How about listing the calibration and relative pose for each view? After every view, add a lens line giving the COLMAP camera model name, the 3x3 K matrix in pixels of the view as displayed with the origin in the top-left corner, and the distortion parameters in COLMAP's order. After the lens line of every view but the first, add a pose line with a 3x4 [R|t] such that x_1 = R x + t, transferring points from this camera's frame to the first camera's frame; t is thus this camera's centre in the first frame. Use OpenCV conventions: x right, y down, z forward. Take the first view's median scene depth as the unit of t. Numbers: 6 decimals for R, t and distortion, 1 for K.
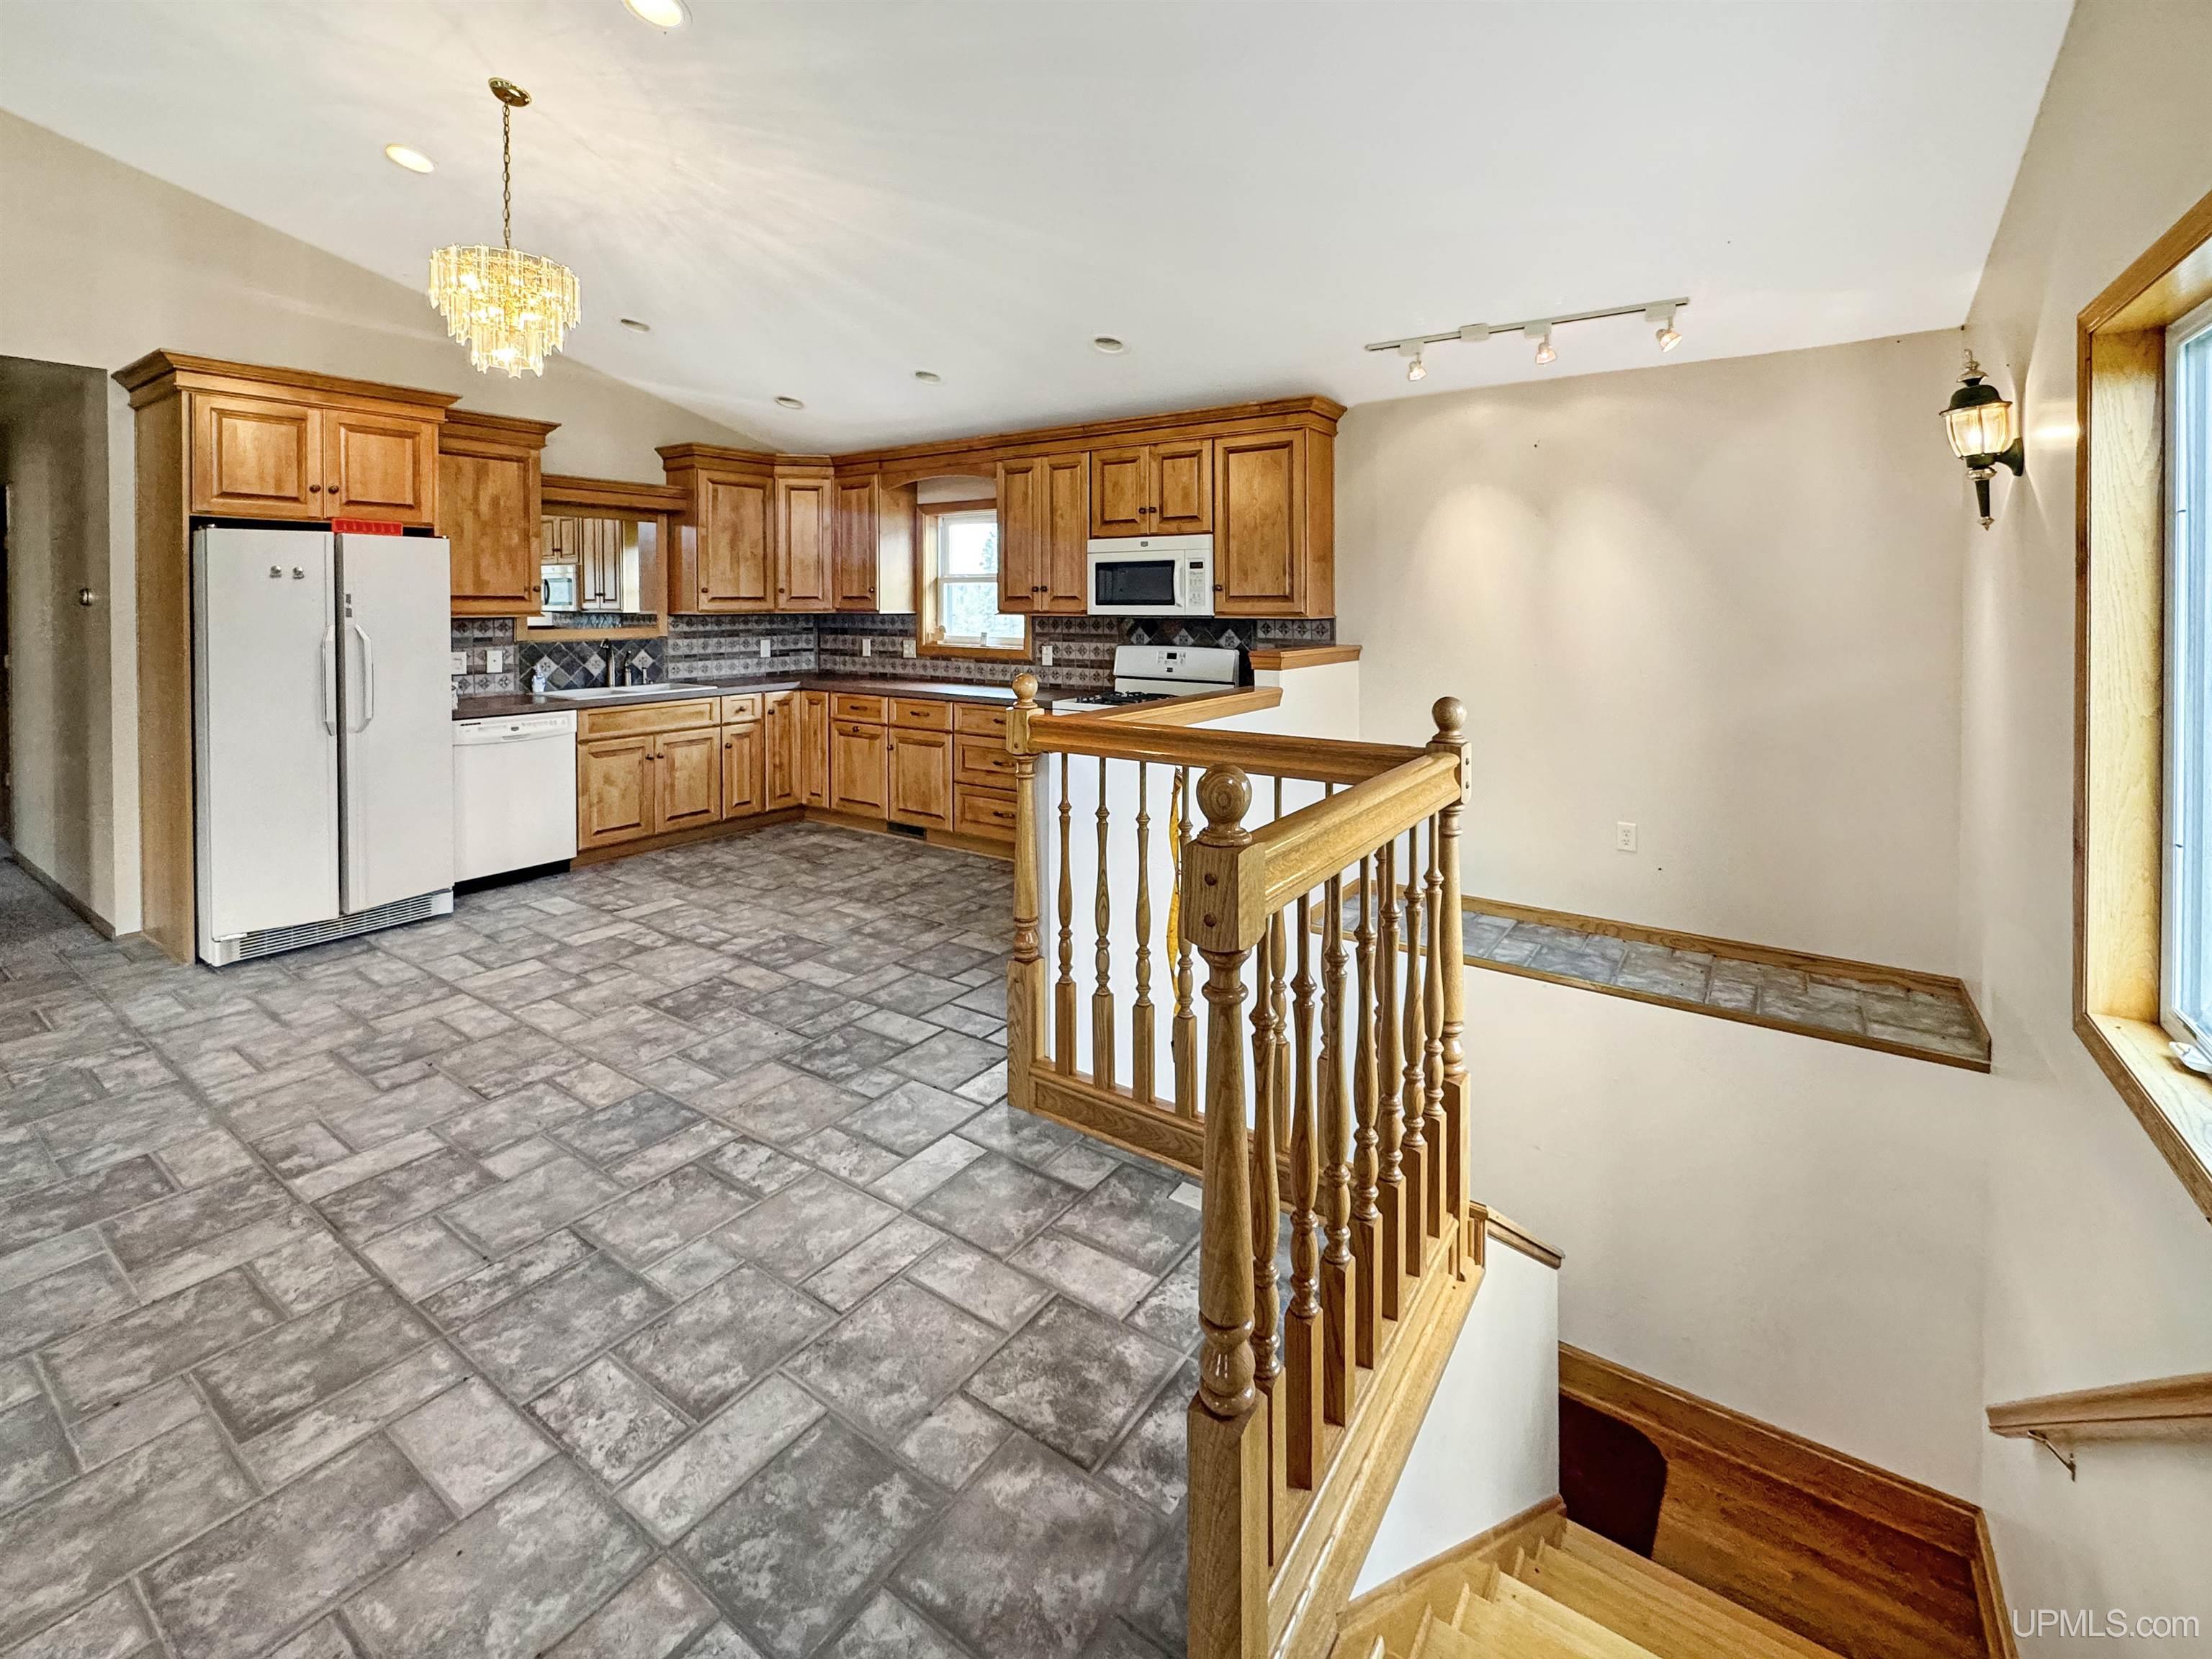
lens RADIAL K [[896.1, 0, 1148.0], [0, 896.1, 787.5], [0, 0, 1]] dist [0.001353, -0.000369]
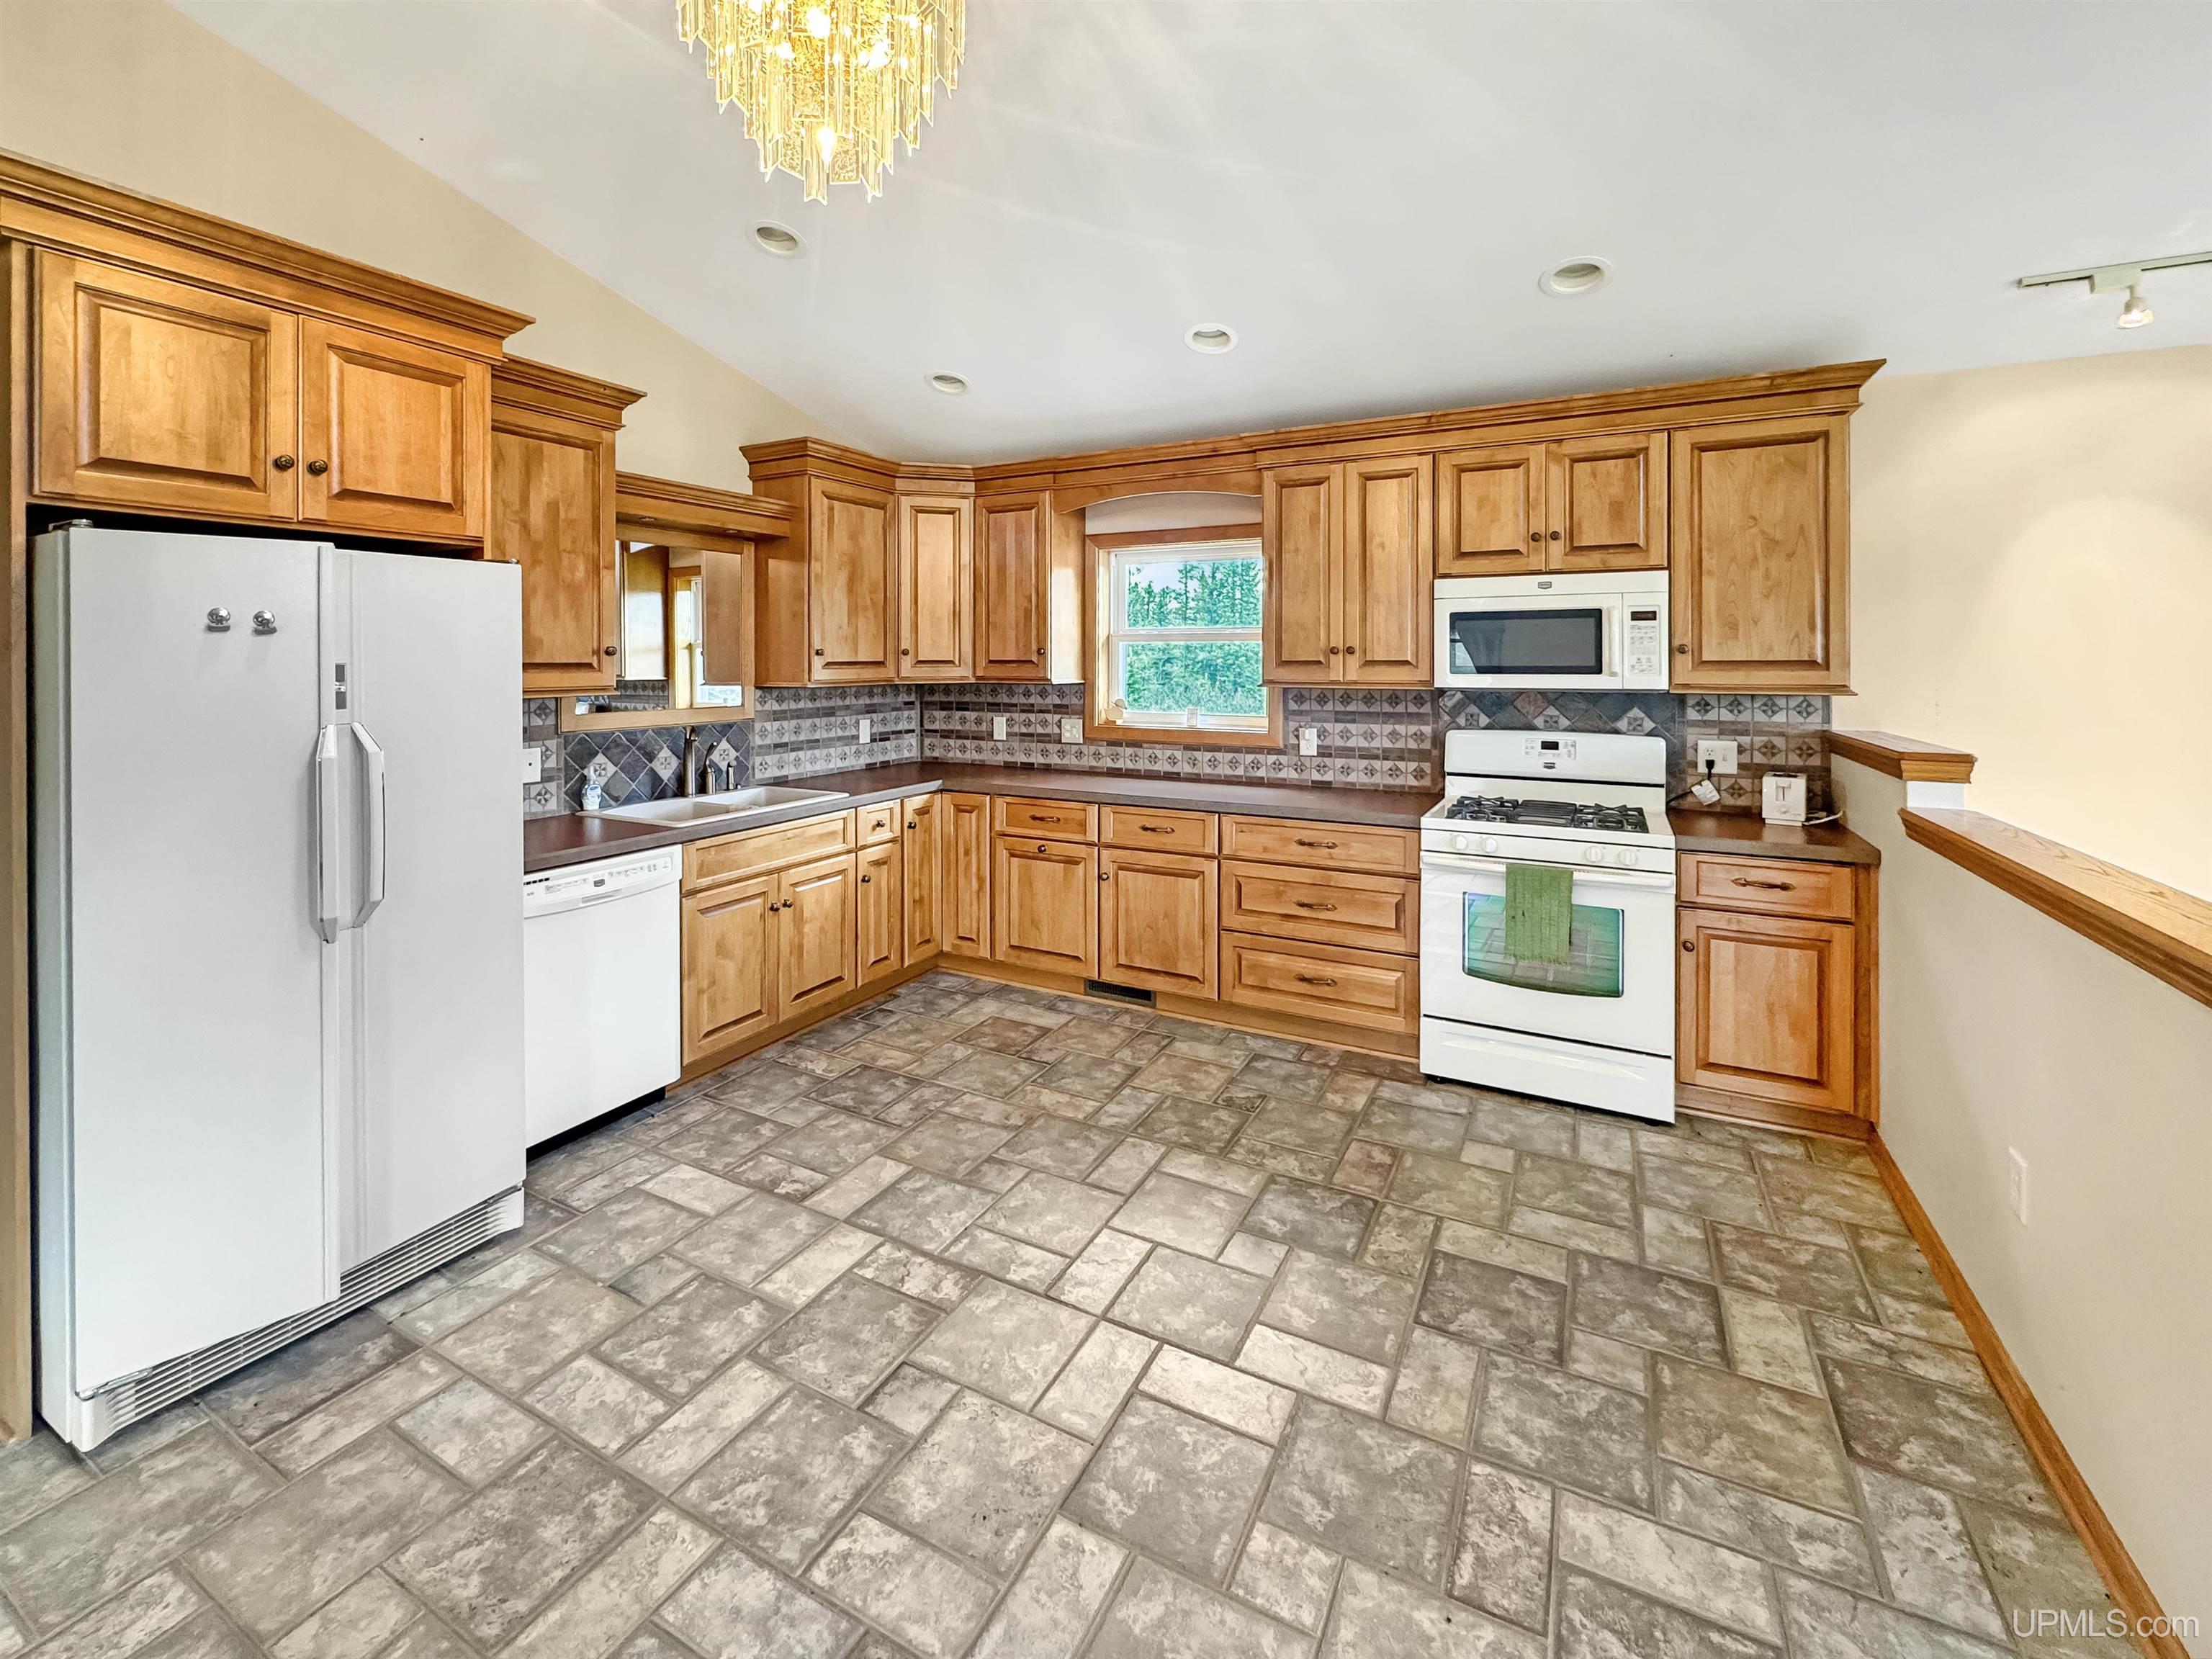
lens RADIAL K [[896.1, 0, 1106.3], [0, 896.1, 823.7], [0, 0, 1]] dist [0.001353, -0.000369]
pose [[0.995496, -0.018580, 0.092961, -0.374319], [0.020726, 0.999539, -0.022179, -0.075223], [-0.092506, 0.024006, 0.995423, 0.326766]]
